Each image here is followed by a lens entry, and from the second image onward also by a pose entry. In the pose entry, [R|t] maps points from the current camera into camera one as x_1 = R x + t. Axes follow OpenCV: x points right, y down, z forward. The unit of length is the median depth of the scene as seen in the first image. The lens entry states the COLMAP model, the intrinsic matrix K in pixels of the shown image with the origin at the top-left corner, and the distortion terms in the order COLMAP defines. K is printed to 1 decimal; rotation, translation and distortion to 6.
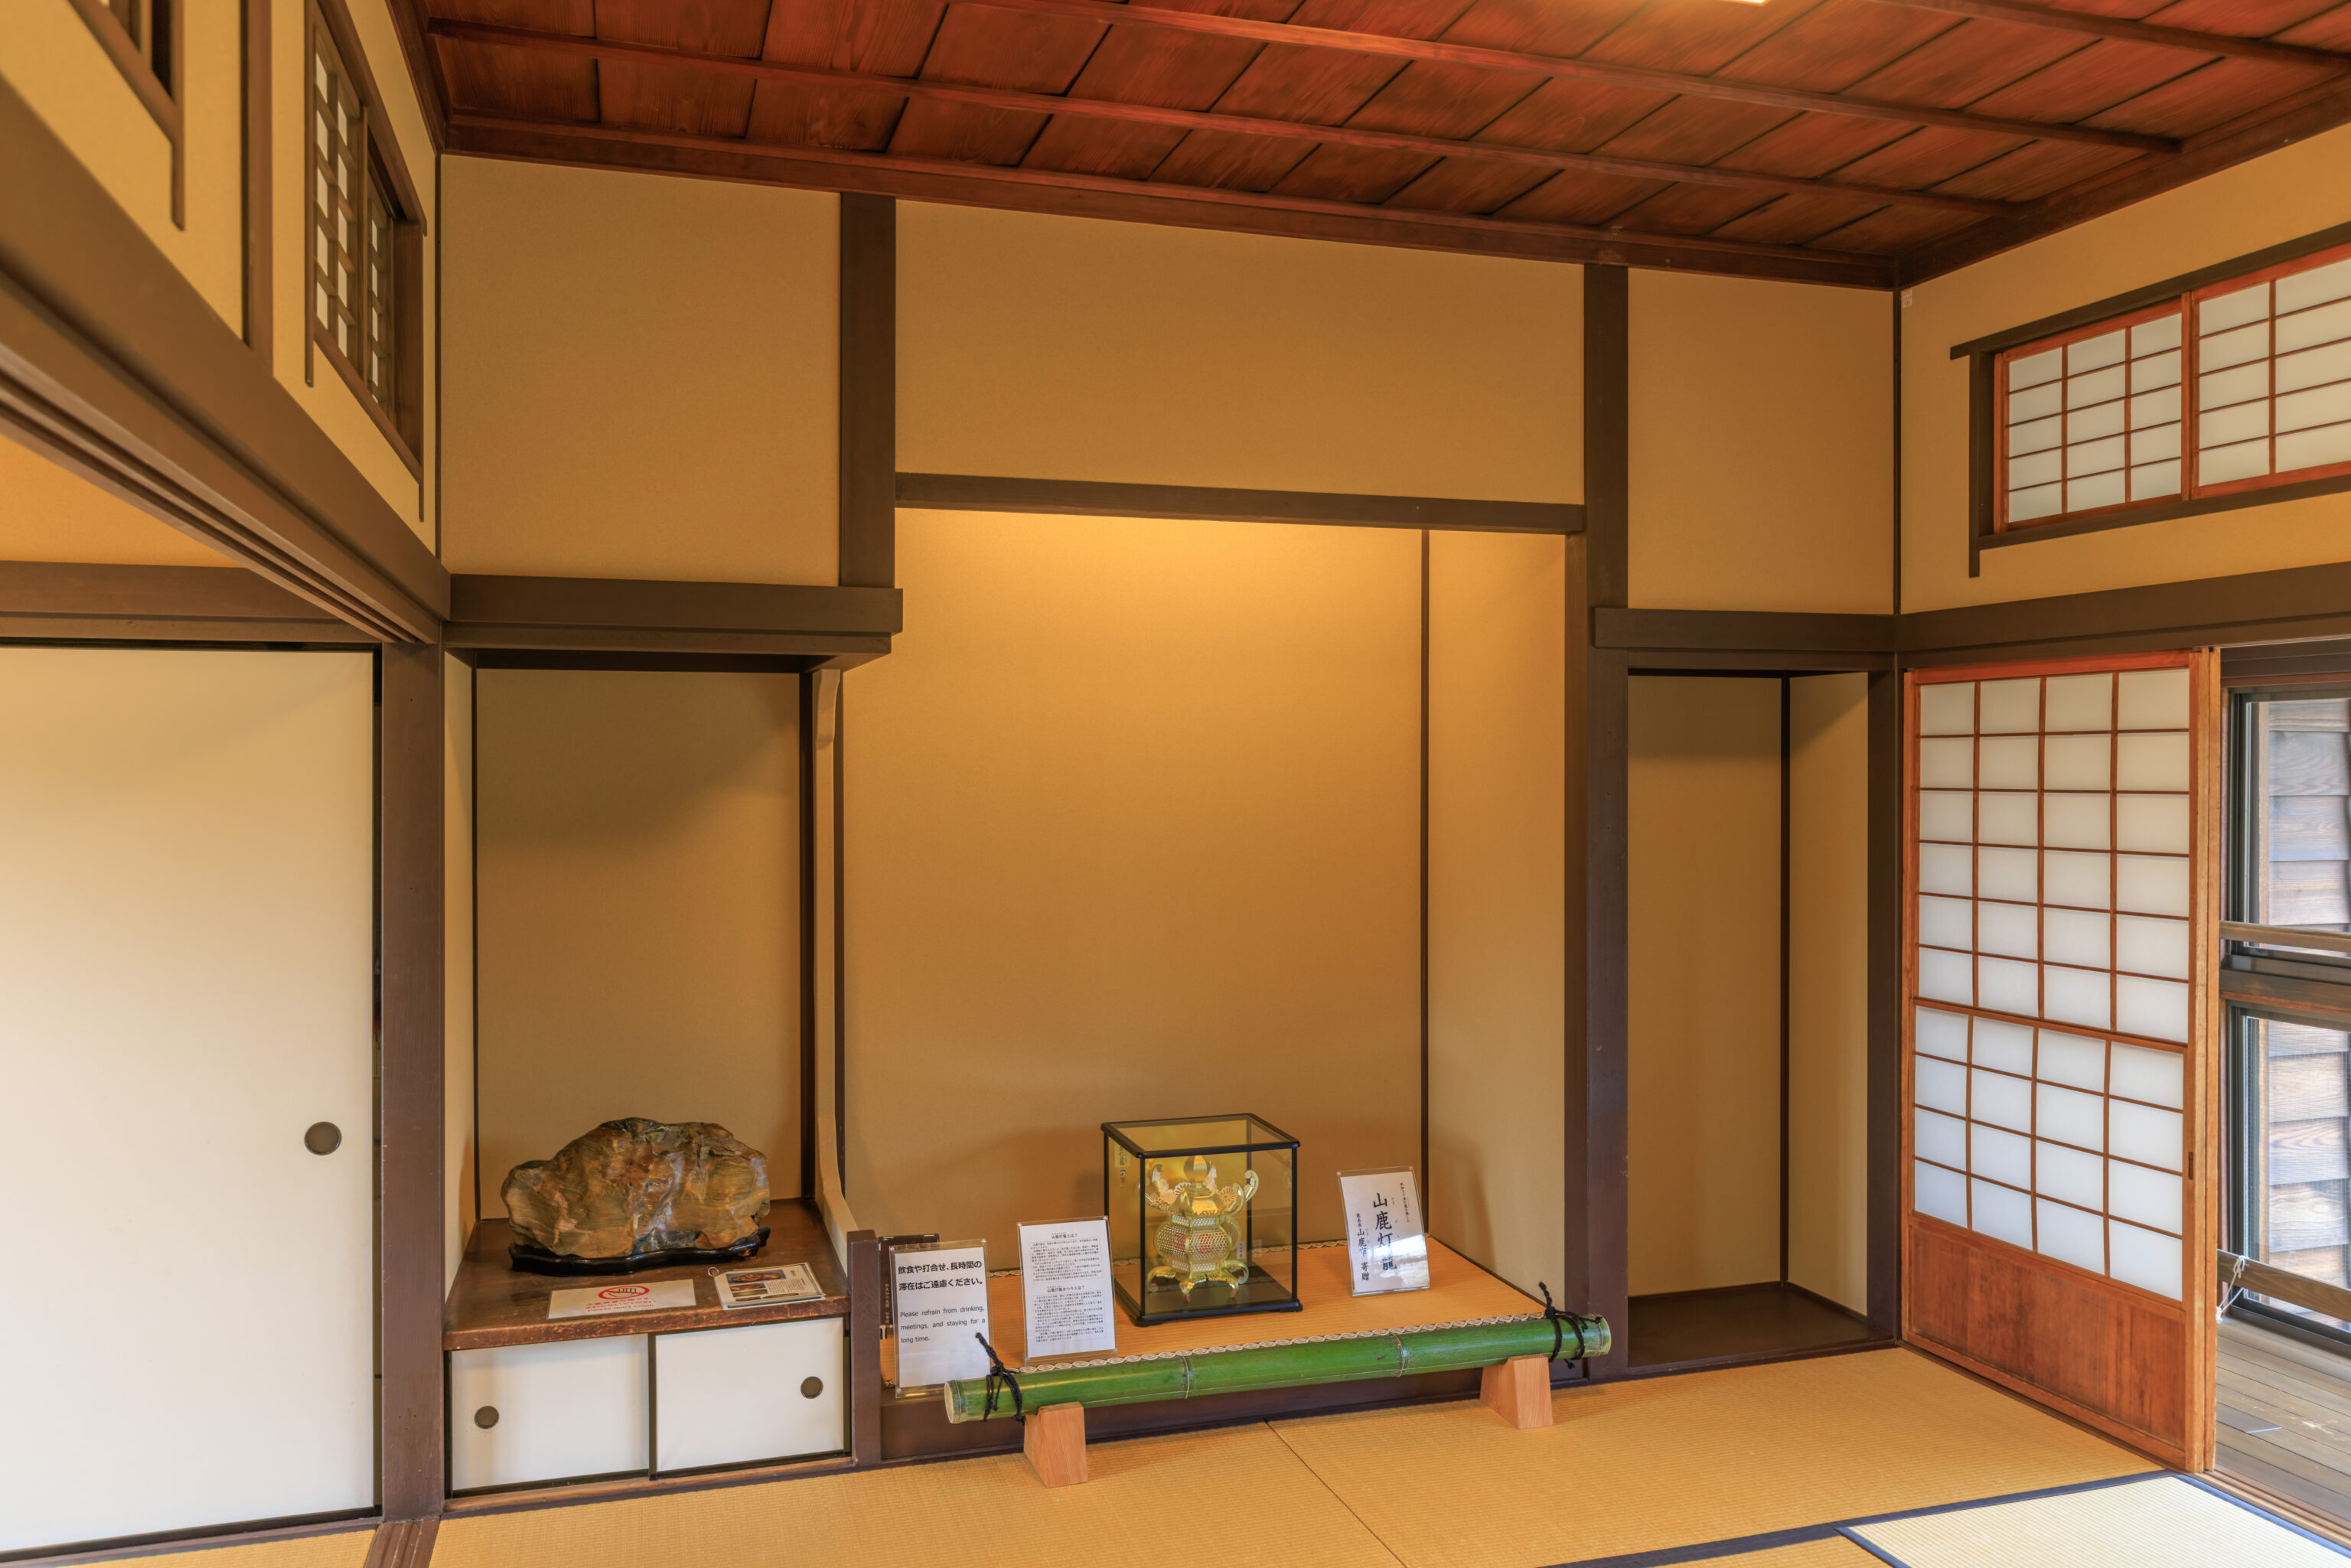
lens RADIAL K [[1744.8, 0, 1180.9], [0, 1744.8, 783.7], [0, 0, 1]] dist [-0.011571, -0.002772]
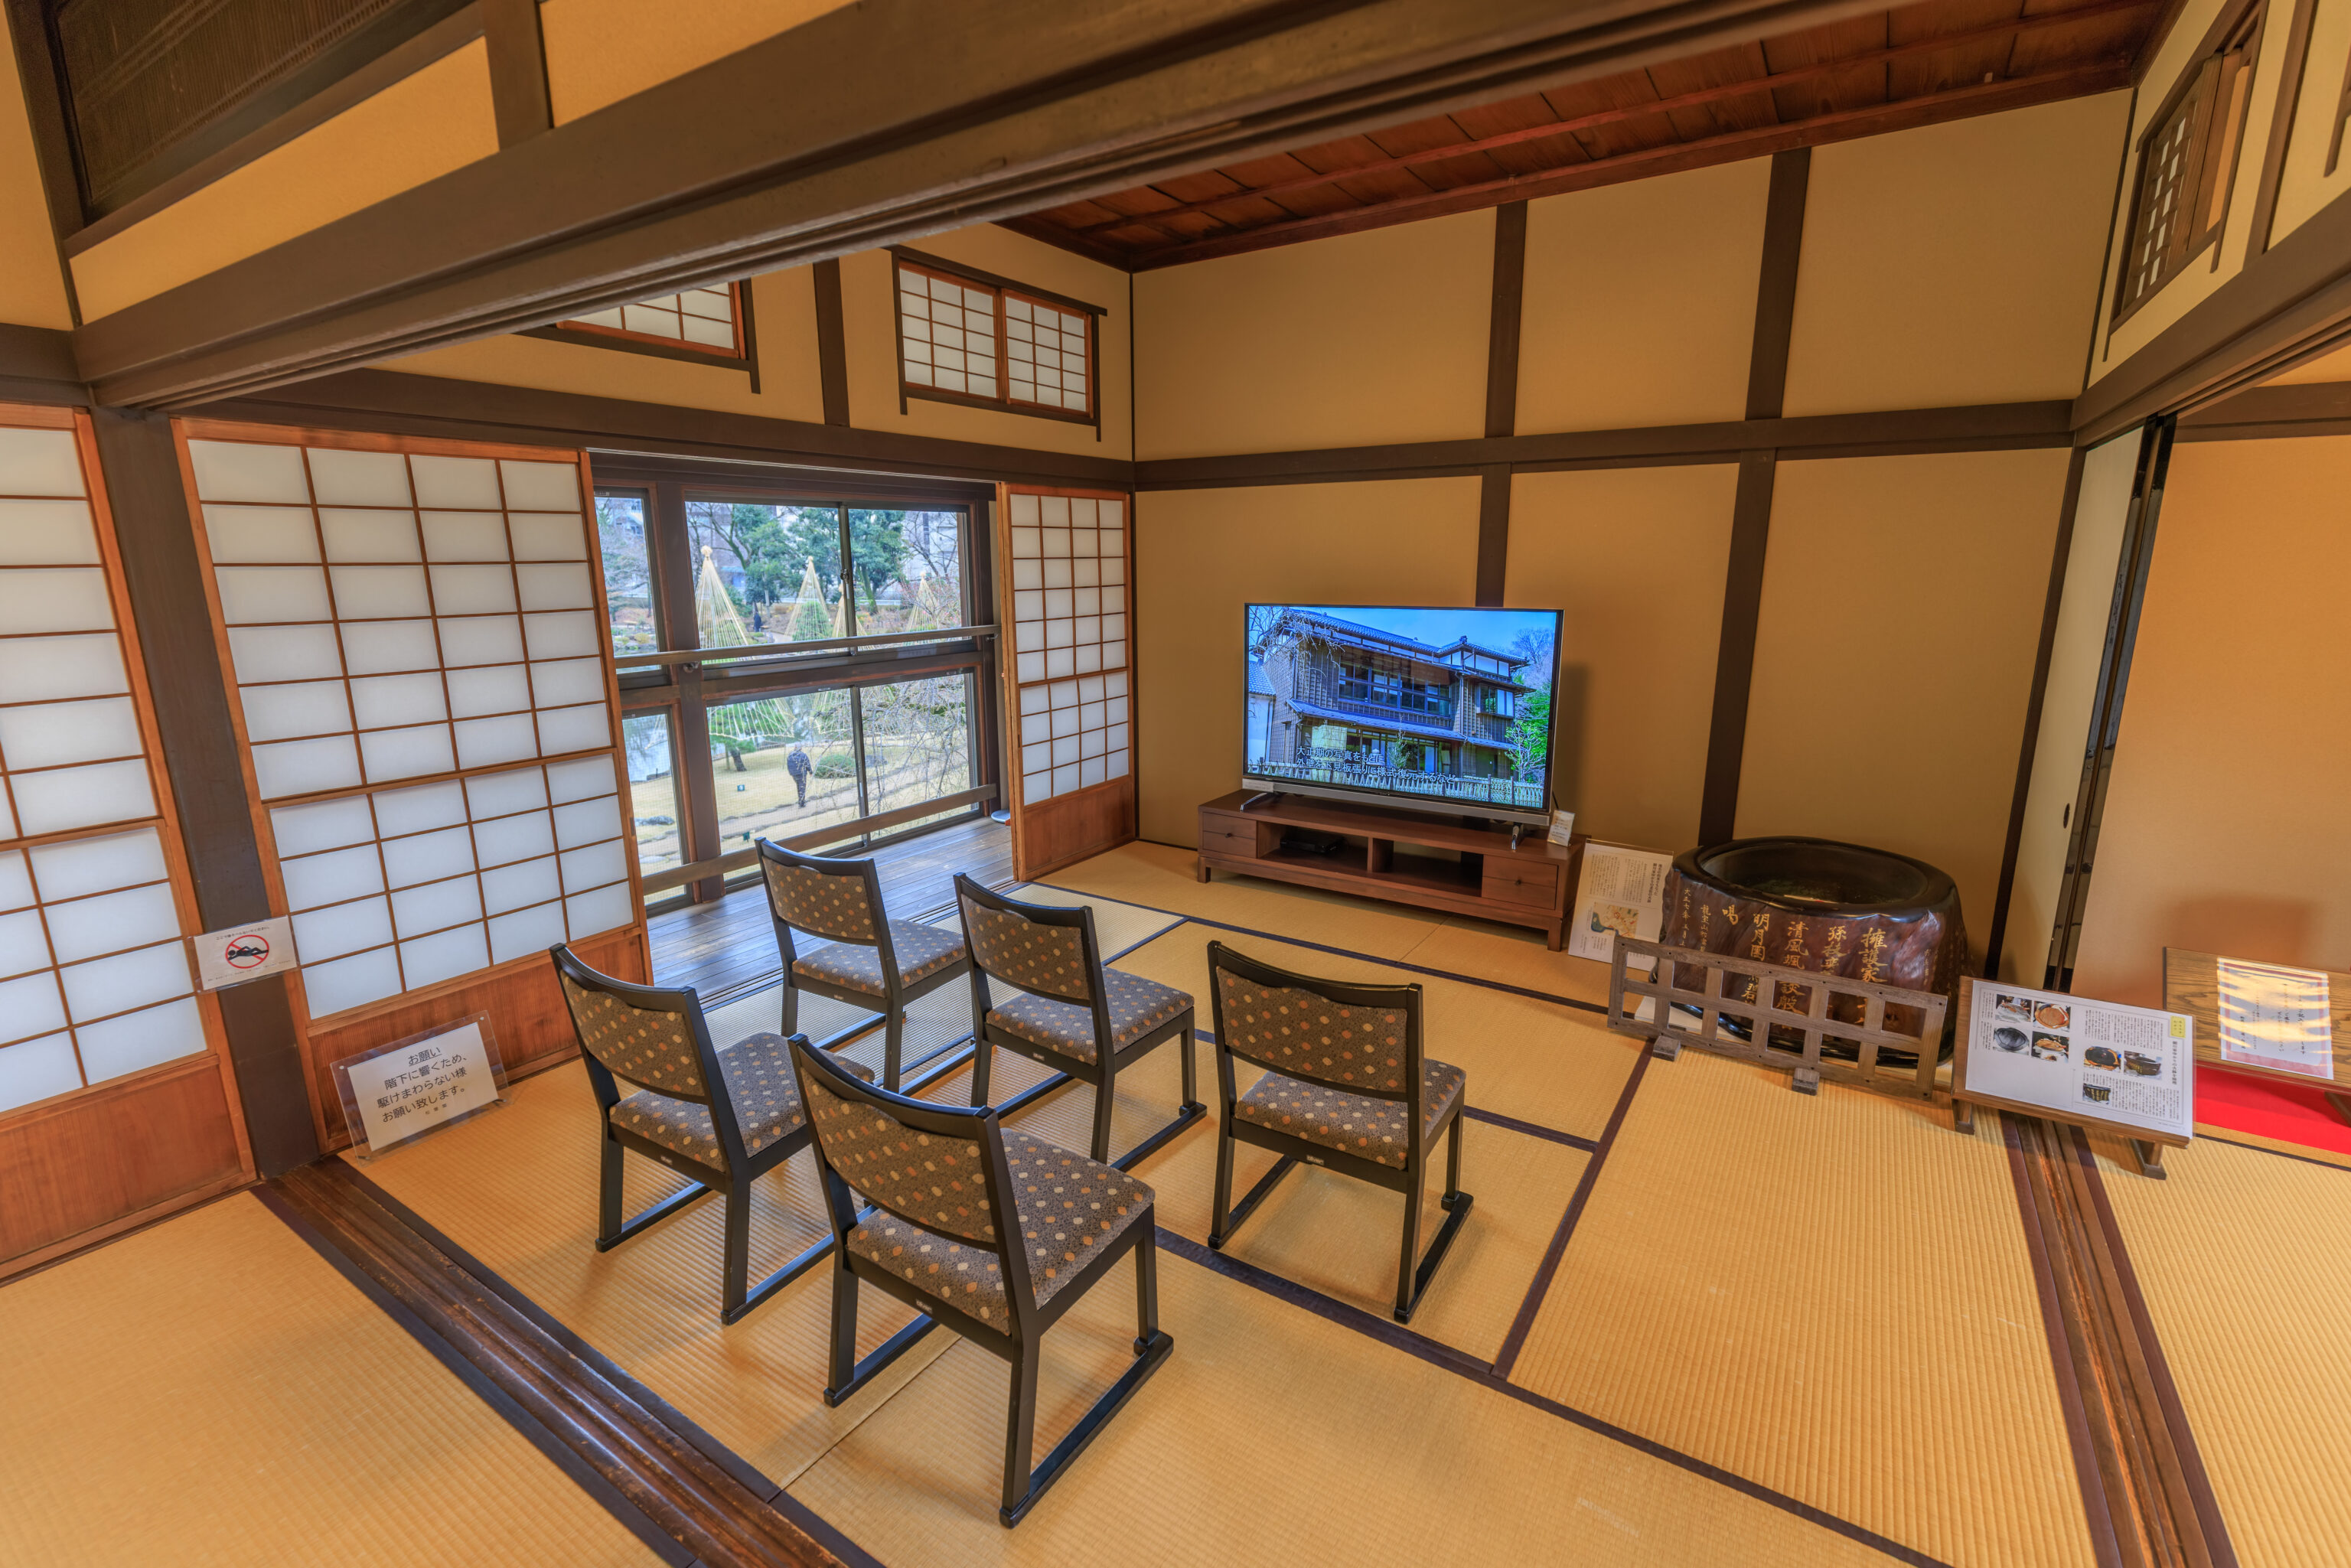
lens RADIAL K [[1041.5, 0, 1193.4], [0, 1041.5, 780.0], [0, 0, 1]] dist [0.001610, -0.000034]
pose [[-0.651932, -0.164794, 0.740154, -0.465173], [0.003801, 0.975376, 0.220514, -0.009148], [-0.758268, 0.146573, -0.635252, 1.568301]]
